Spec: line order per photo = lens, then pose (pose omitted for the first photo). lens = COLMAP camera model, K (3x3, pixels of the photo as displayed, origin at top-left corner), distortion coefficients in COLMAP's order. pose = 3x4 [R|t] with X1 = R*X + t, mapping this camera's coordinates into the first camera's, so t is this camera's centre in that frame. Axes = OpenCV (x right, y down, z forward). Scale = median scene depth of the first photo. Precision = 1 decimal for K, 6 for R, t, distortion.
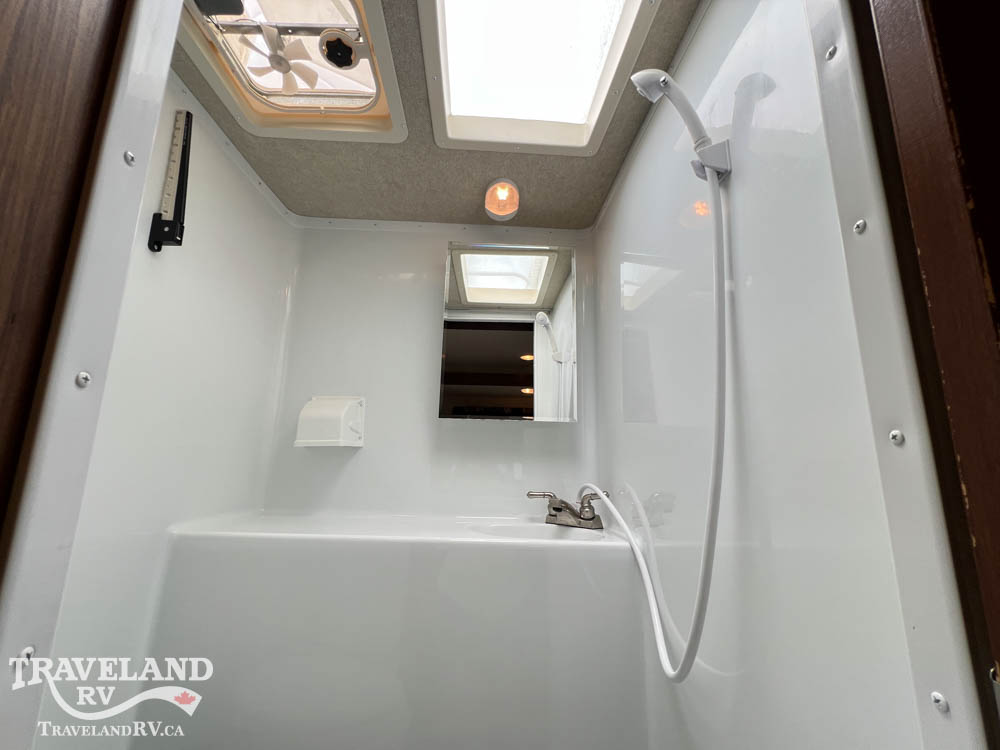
lens RADIAL K [[398.1, 0, 499.2], [0, 398.1, 374.6], [0, 0, 1]] dist [-0.001731, 0.000554]
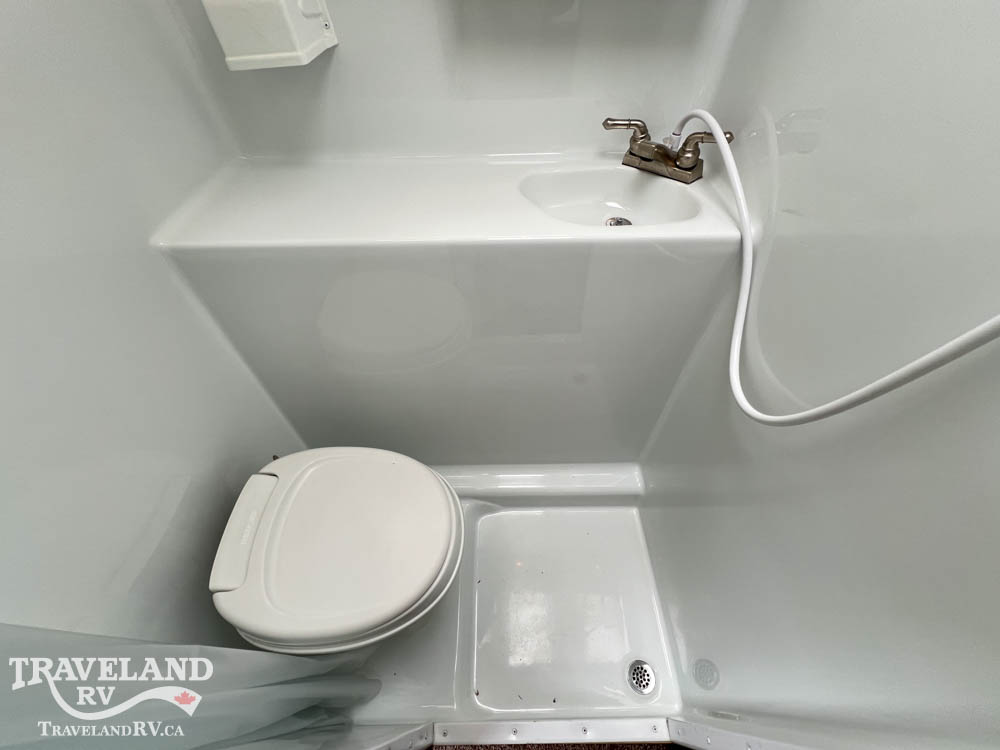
lens RADIAL K [[398.1, 0, 500.6], [0, 398.1, 373.8], [0, 0, 1]] dist [-0.001731, 0.000554]
pose [[0.998407, 0.003509, -0.056313, -0.070450], [0.048295, 0.462906, 0.885091, -0.119146], [0.029174, -0.886400, 0.461999, 0.323074]]
